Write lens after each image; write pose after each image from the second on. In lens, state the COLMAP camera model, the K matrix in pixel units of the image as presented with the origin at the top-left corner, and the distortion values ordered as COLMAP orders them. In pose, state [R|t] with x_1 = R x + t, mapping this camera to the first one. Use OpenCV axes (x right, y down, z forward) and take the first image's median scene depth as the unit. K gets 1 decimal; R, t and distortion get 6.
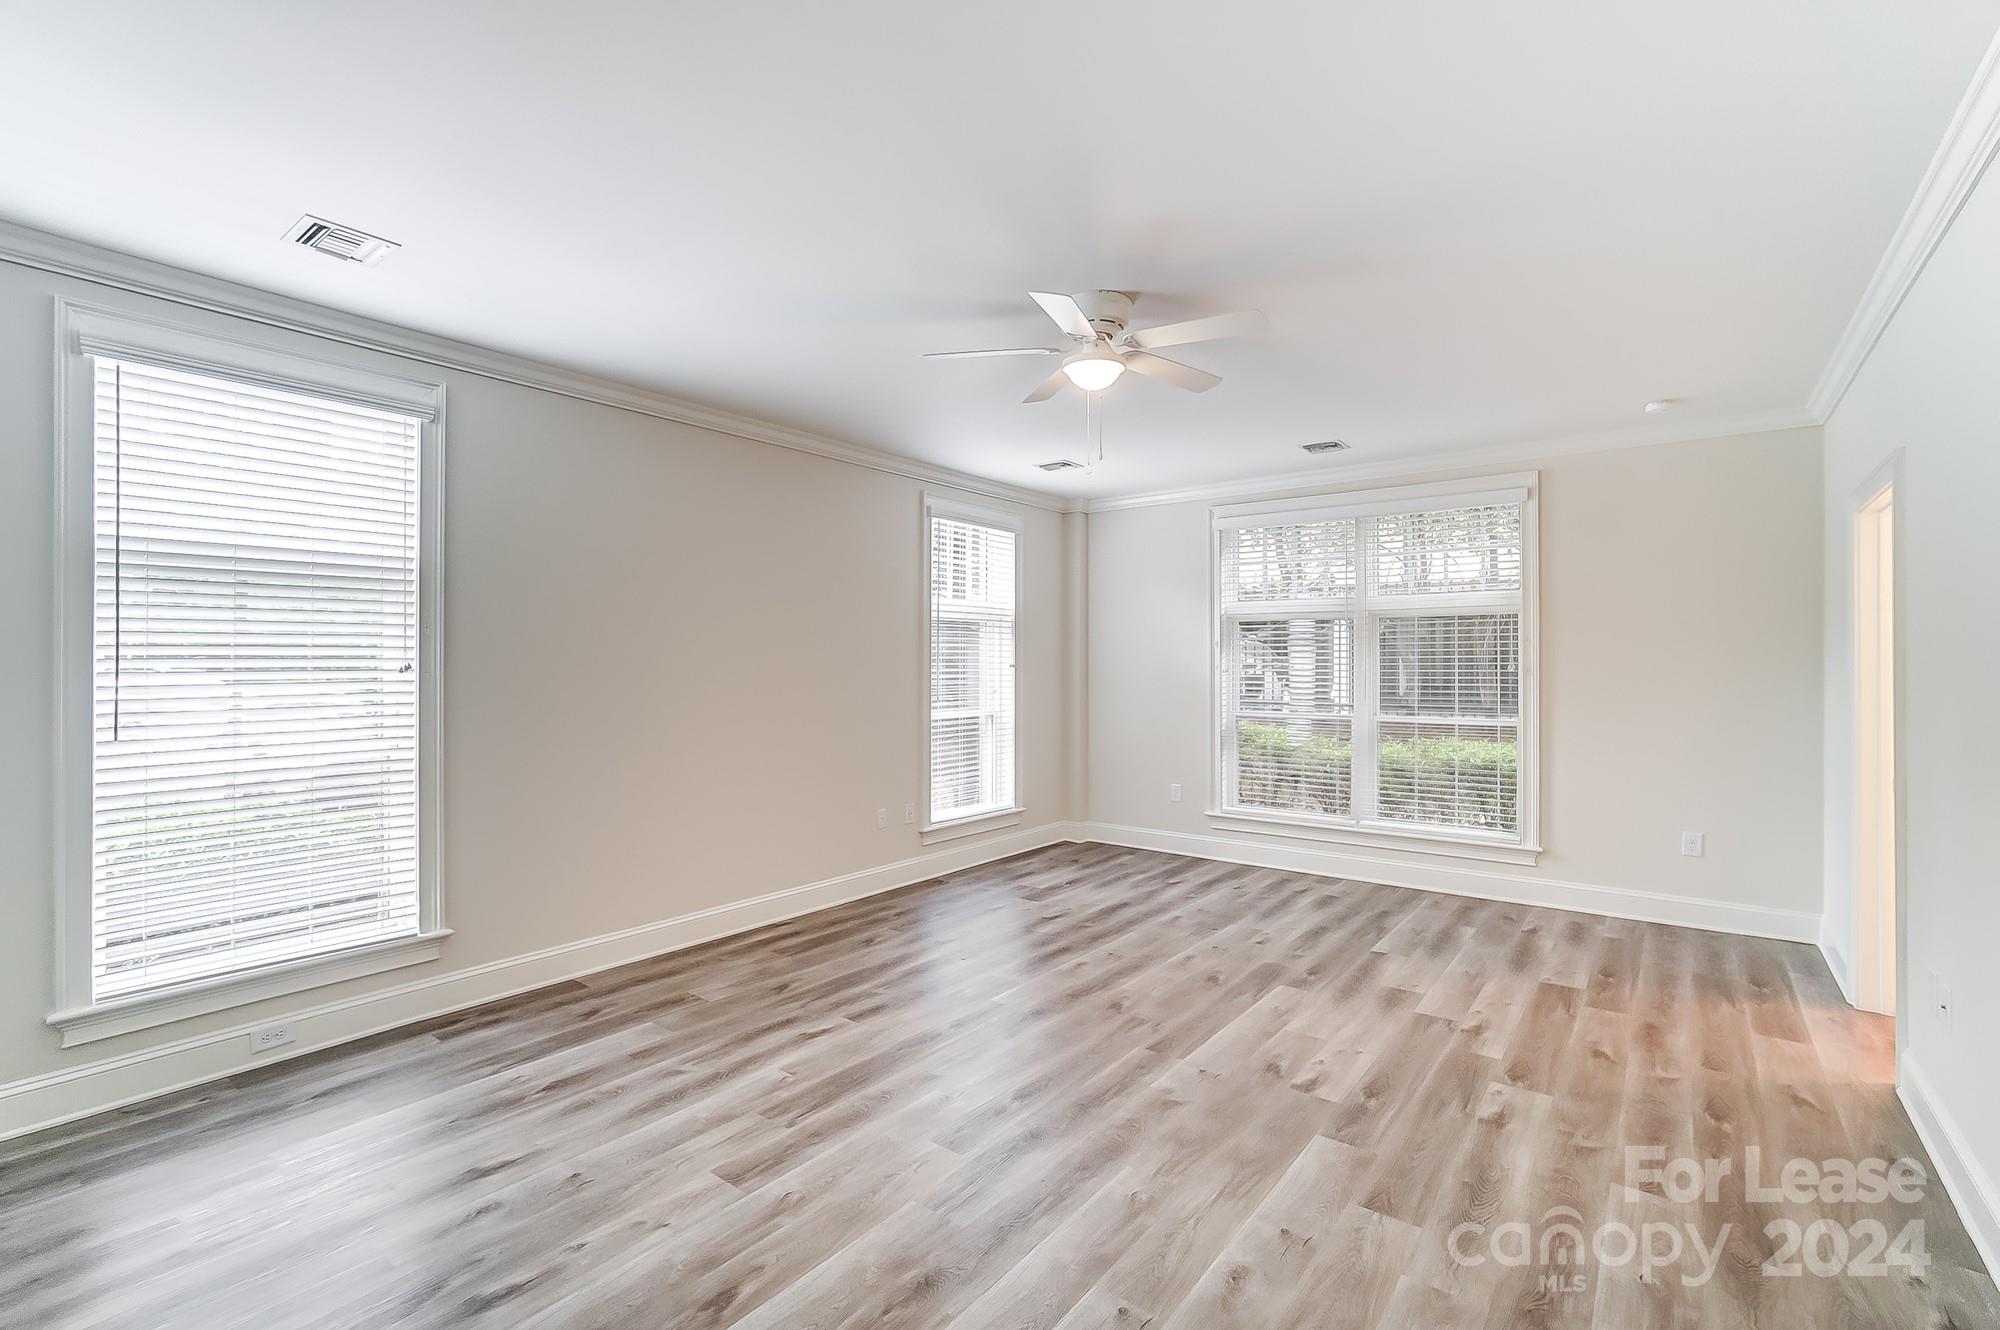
lens RADIAL K [[889.9, 0, 977.6], [0, 889.9, 656.0], [0, 0, 1]] dist [-0.031363, 0.014984]
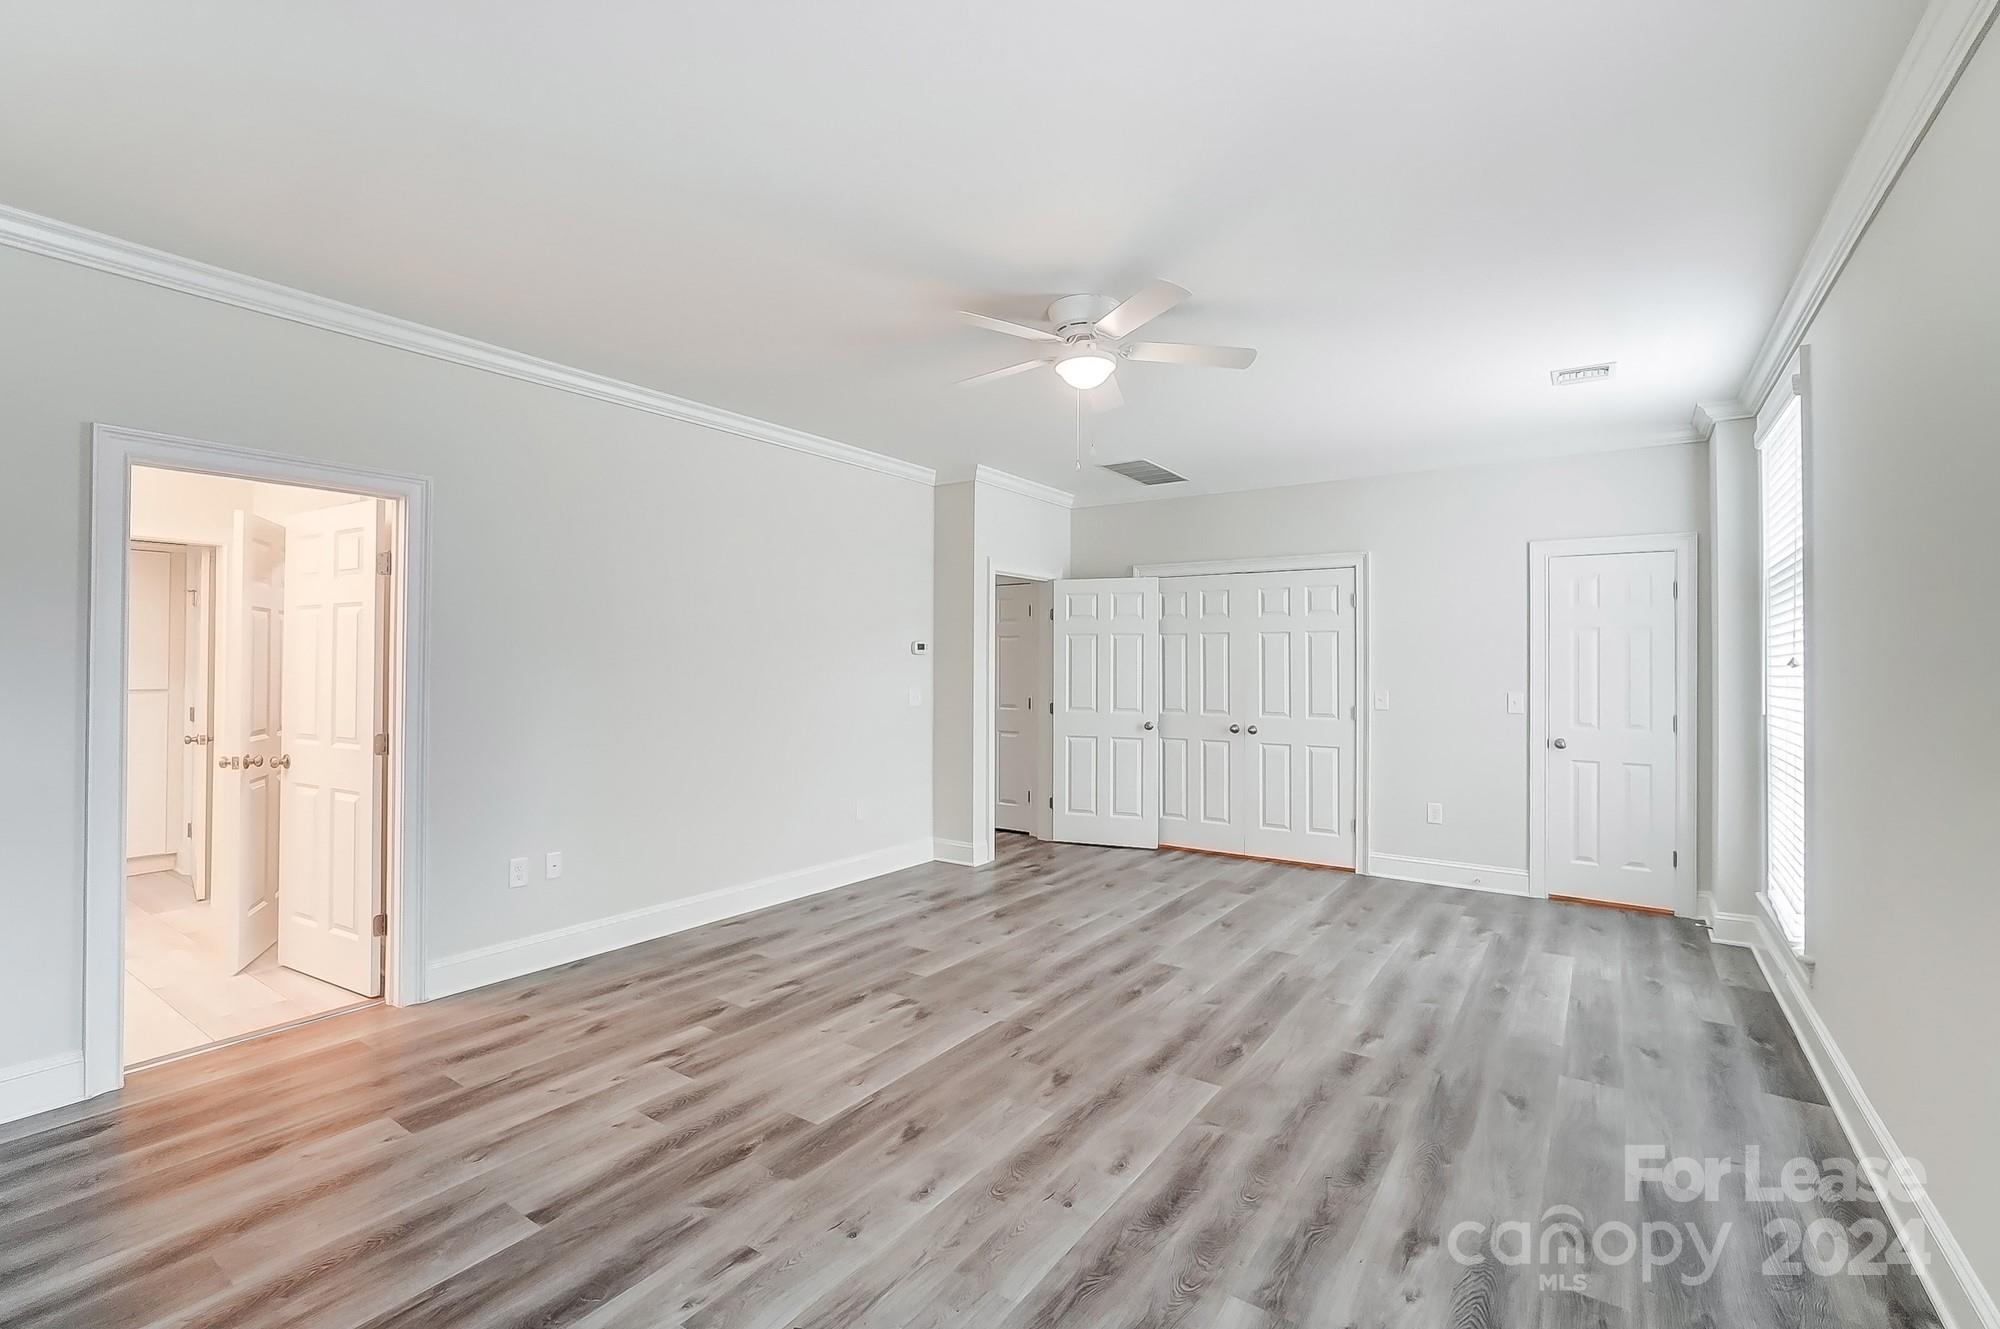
lens RADIAL K [[889.9, 0, 977.6], [0, 889.9, 655.5], [0, 0, 1]] dist [-0.031363, 0.014984]
pose [[-0.998562, -0.005138, -0.053355, 0.302485], [-0.004197, 0.999834, -0.017725, 0.027527], [0.053437, -0.017476, -0.998418, 1.977771]]
